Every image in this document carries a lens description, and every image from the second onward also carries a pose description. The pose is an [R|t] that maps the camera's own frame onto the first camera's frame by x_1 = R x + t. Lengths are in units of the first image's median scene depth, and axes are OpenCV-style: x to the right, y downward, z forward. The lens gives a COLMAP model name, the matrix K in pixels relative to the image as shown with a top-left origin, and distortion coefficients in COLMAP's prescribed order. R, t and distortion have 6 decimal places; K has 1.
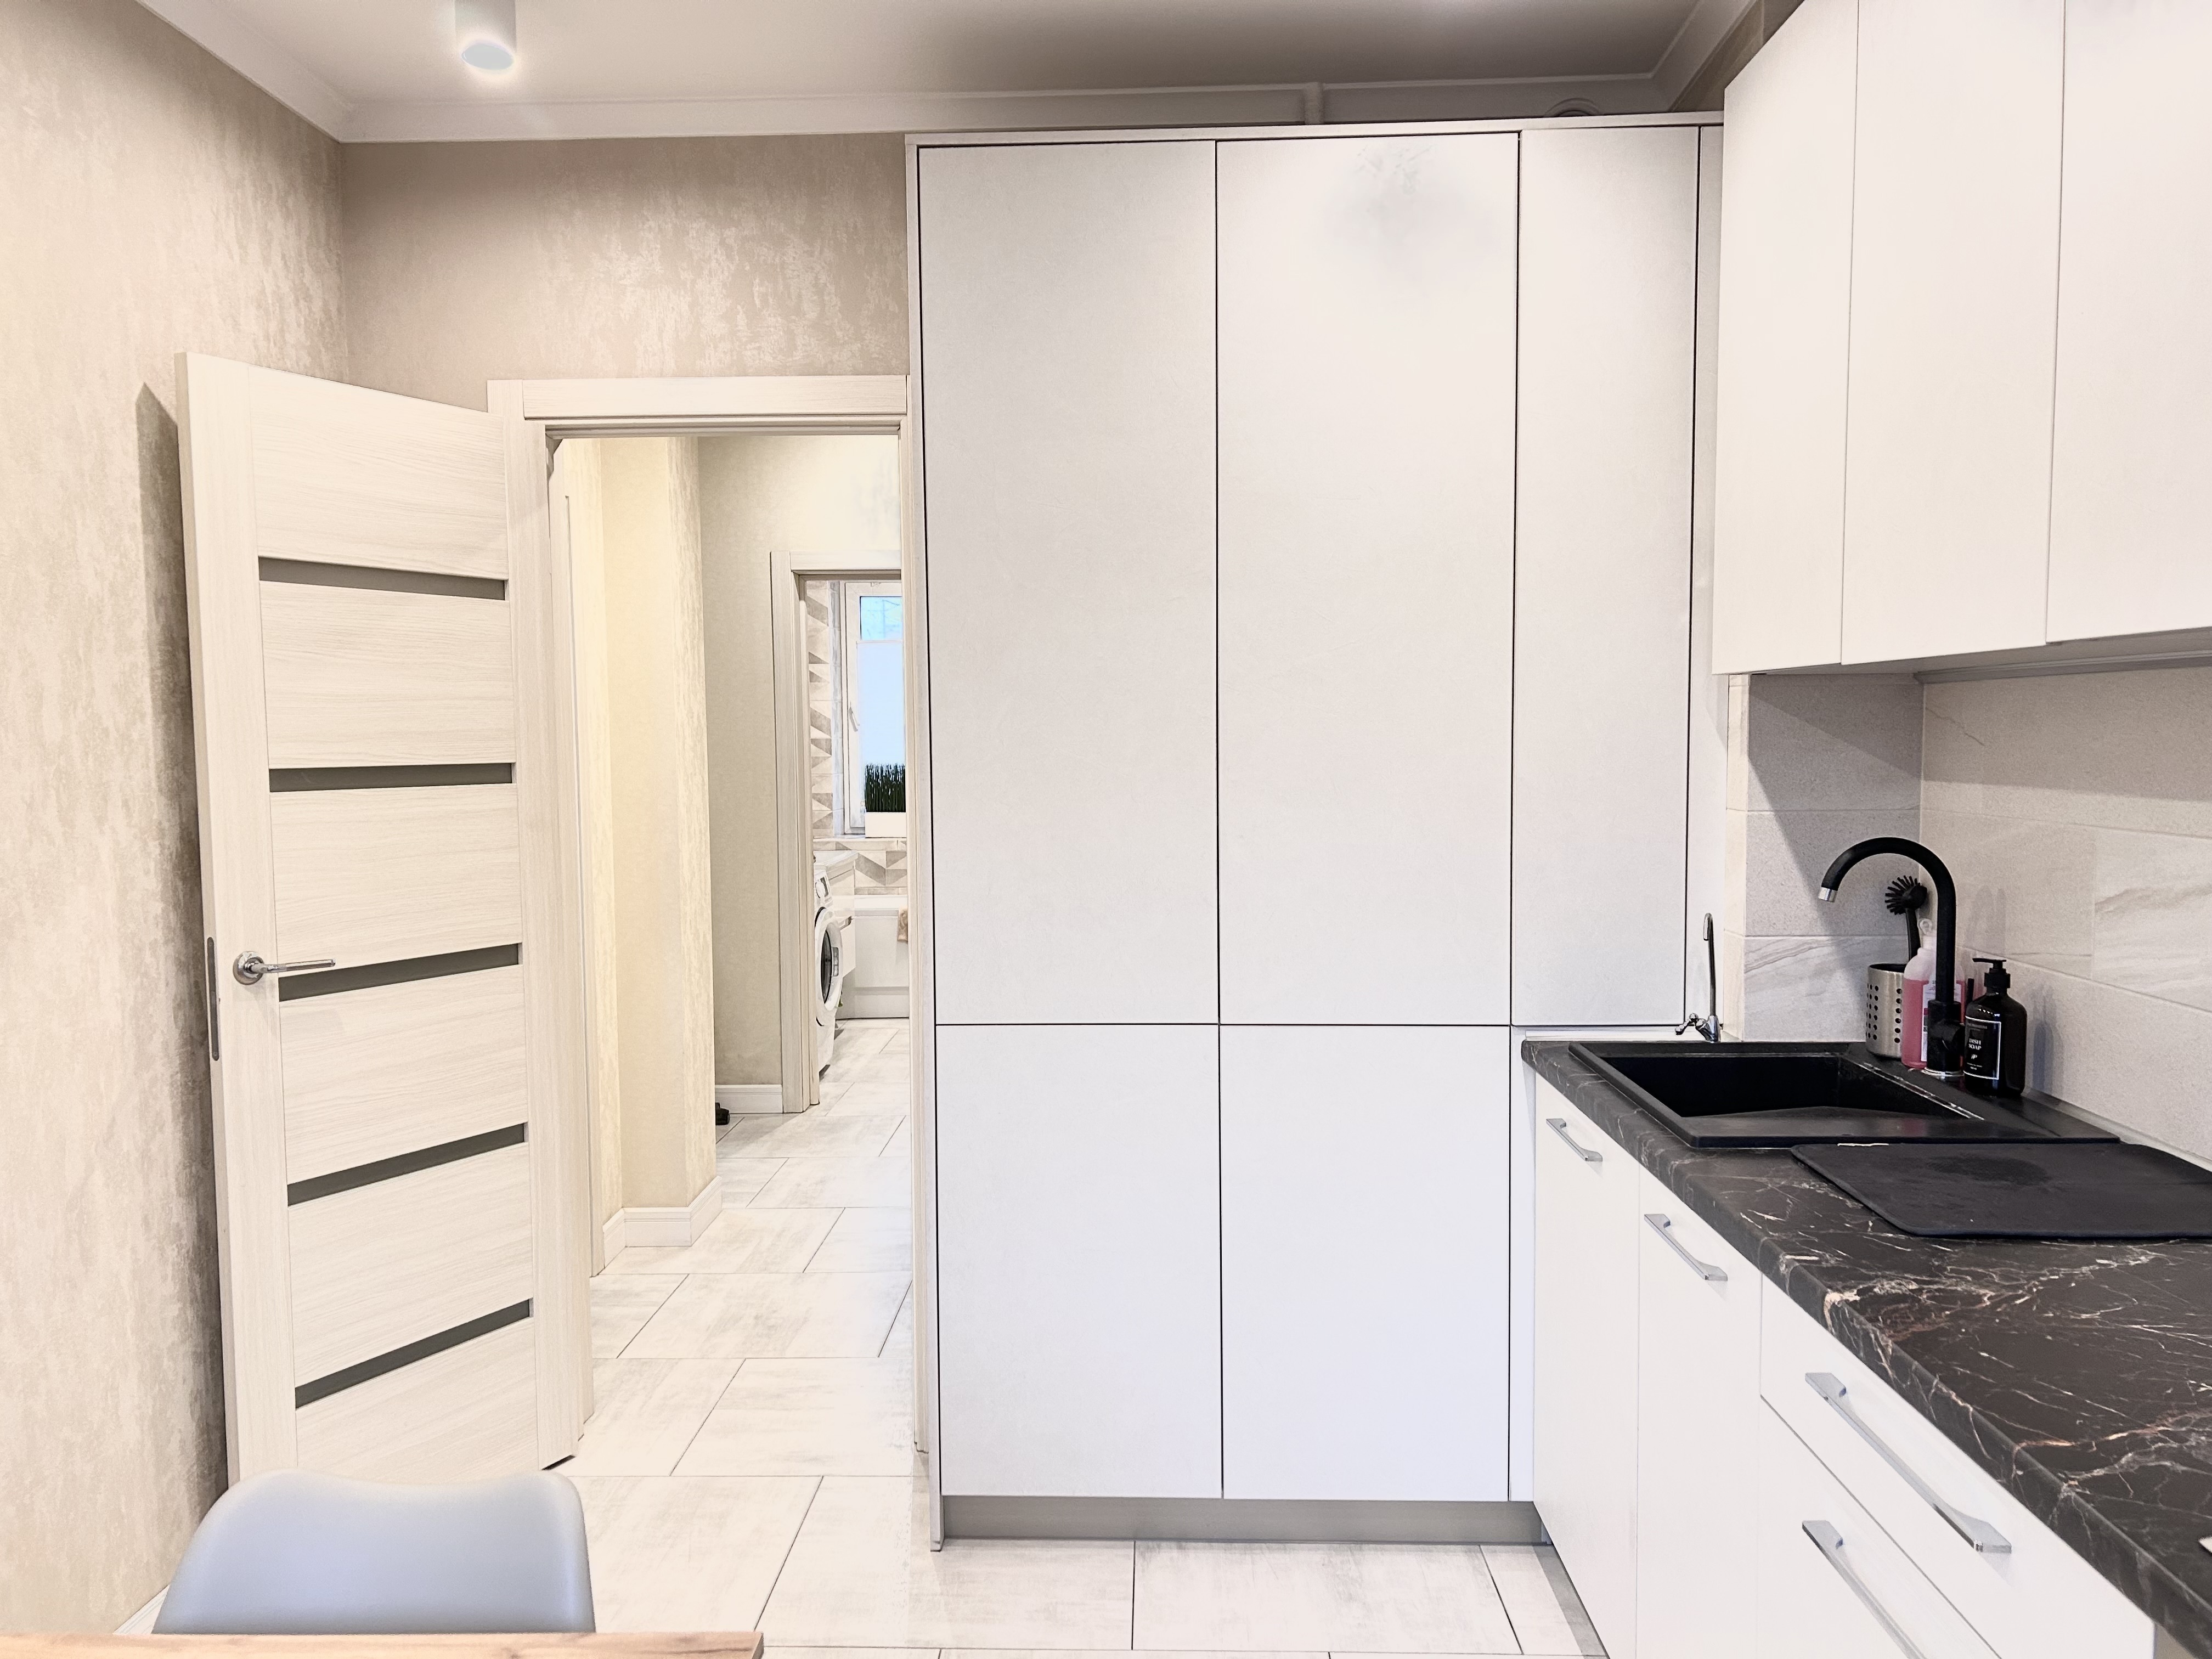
lens RADIAL K [[1657.7, 0, 1106.0], [0, 1657.7, 829.5], [0, 0, 1]] dist [0.024552, -0.005854]
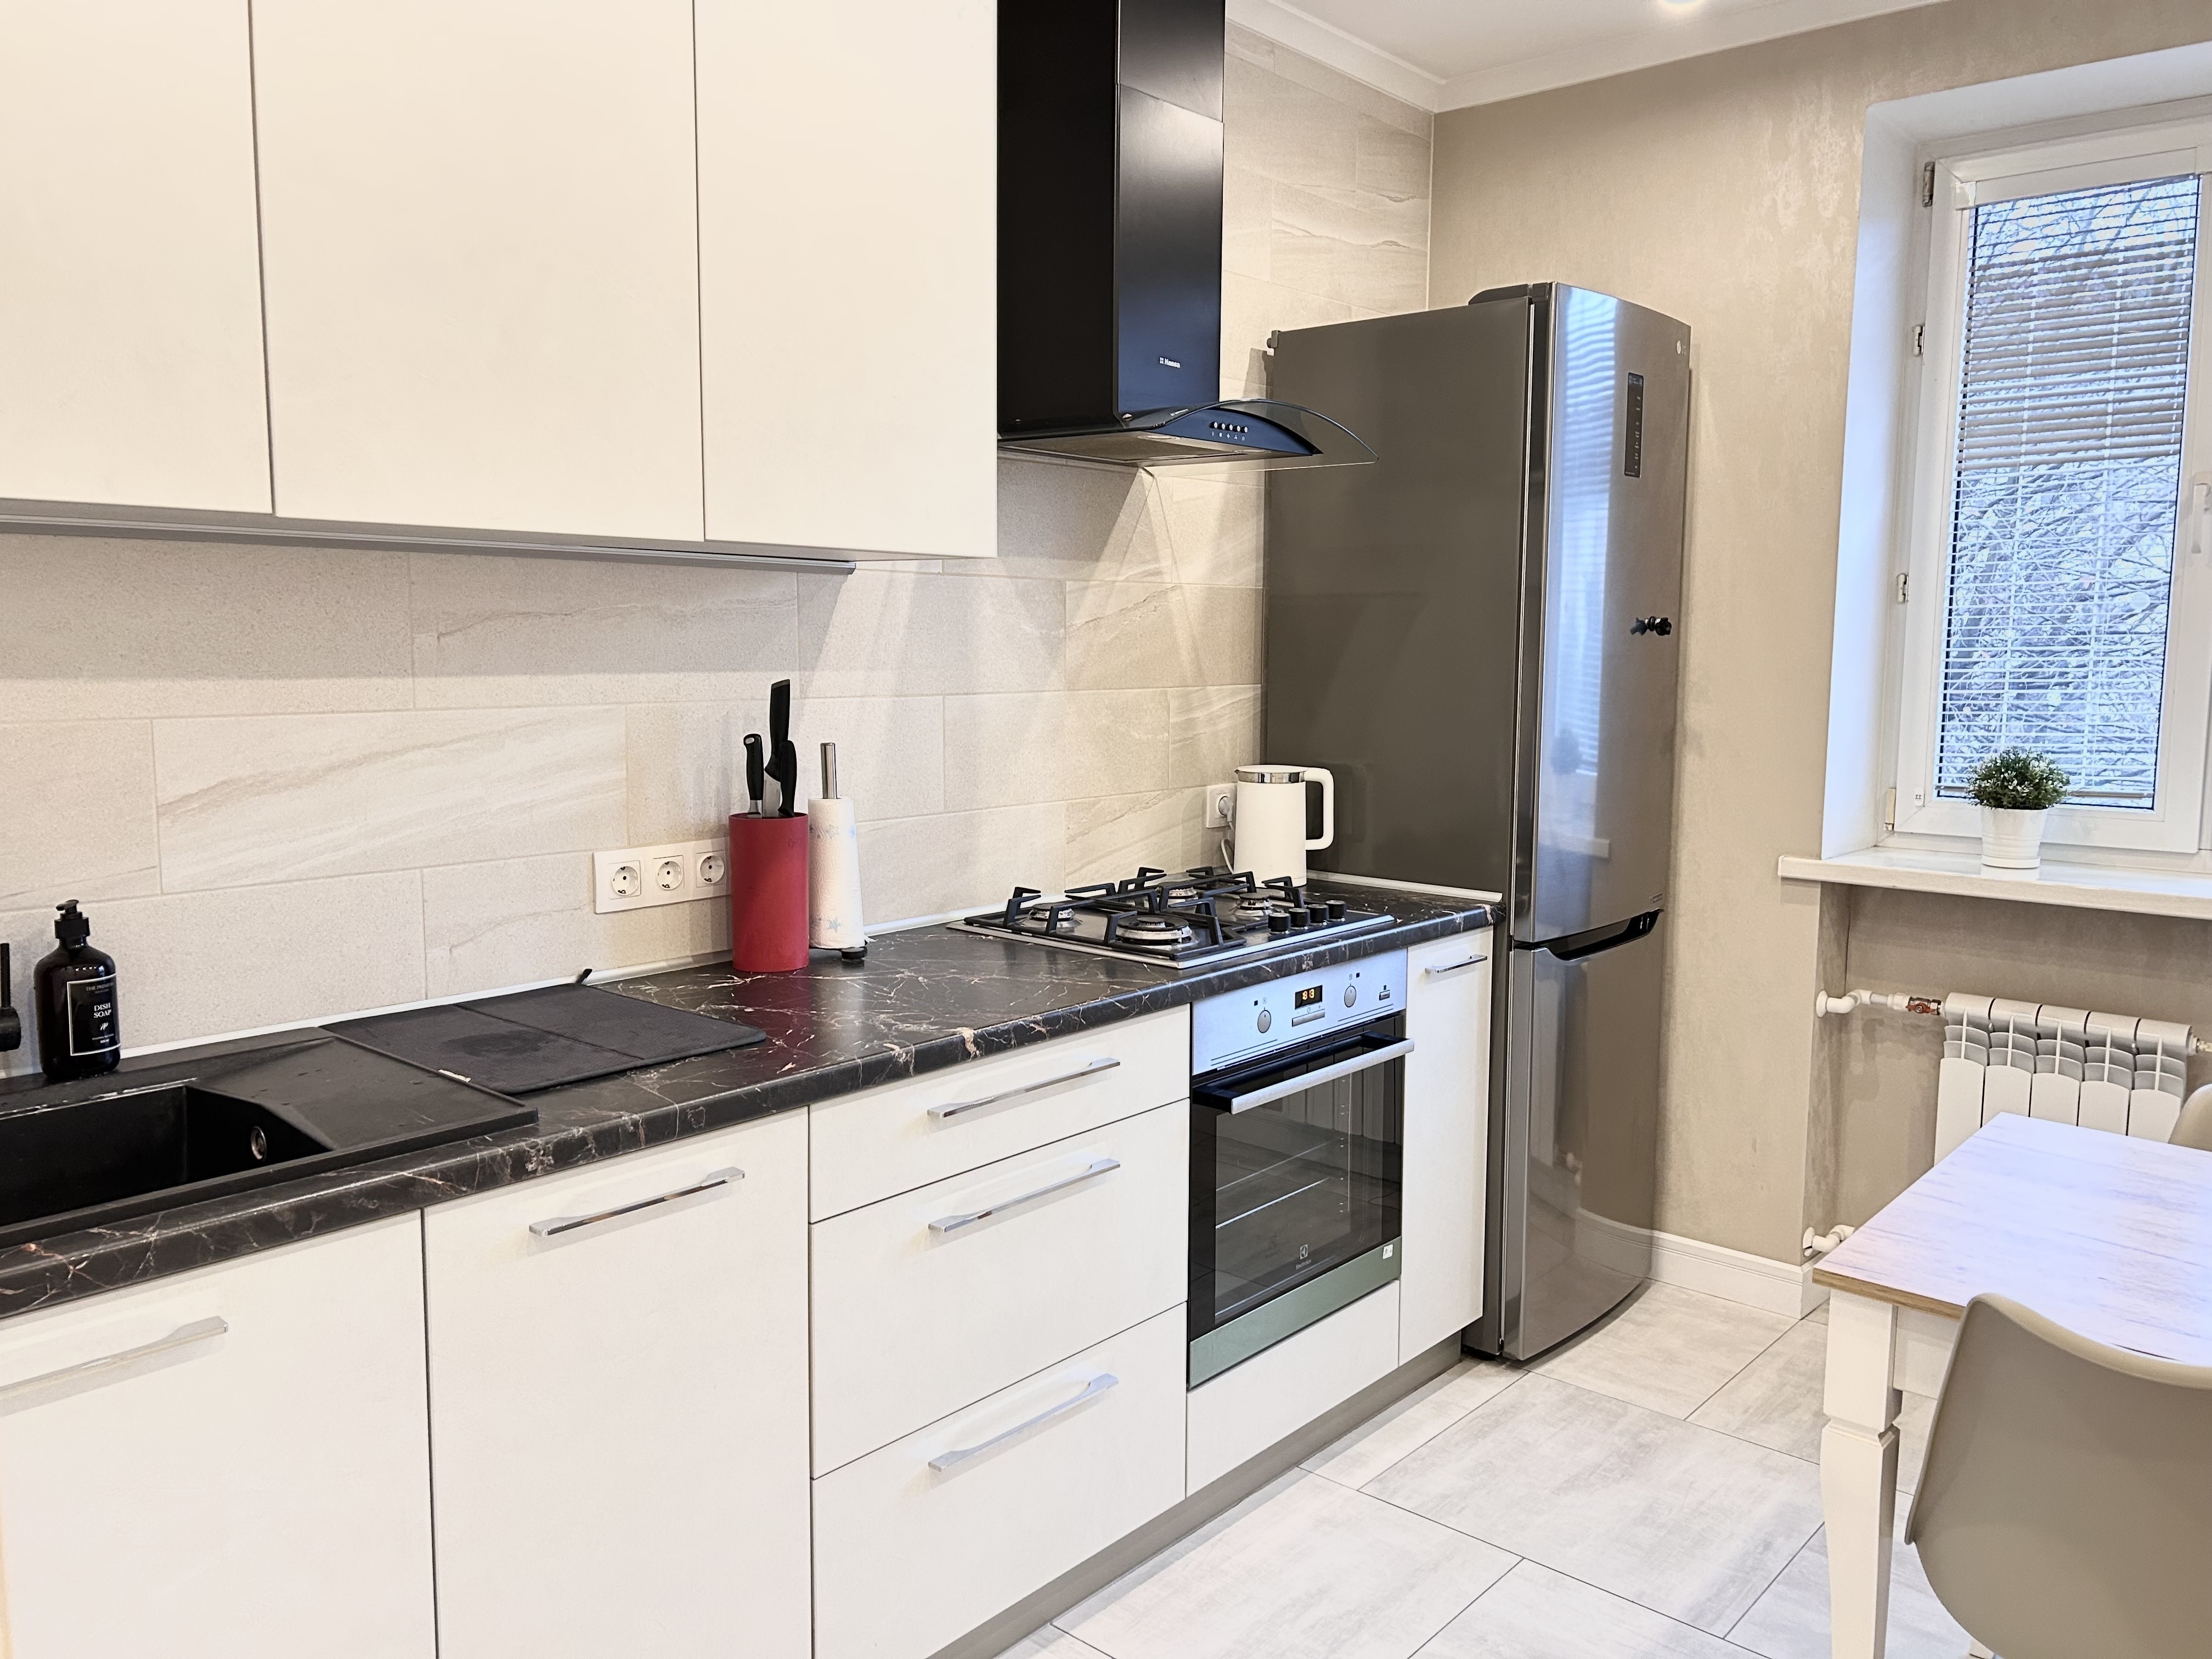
lens RADIAL K [[1657.7, 0, 1106.0], [0, 1657.7, 829.5], [0, 0, 1]] dist [0.024552, -0.005854]
pose [[-0.770281, -0.070303, 0.633818, -0.190592], [0.041256, 0.986329, 0.159543, -0.034968], [-0.636369, 0.149042, -0.756850, 0.754230]]
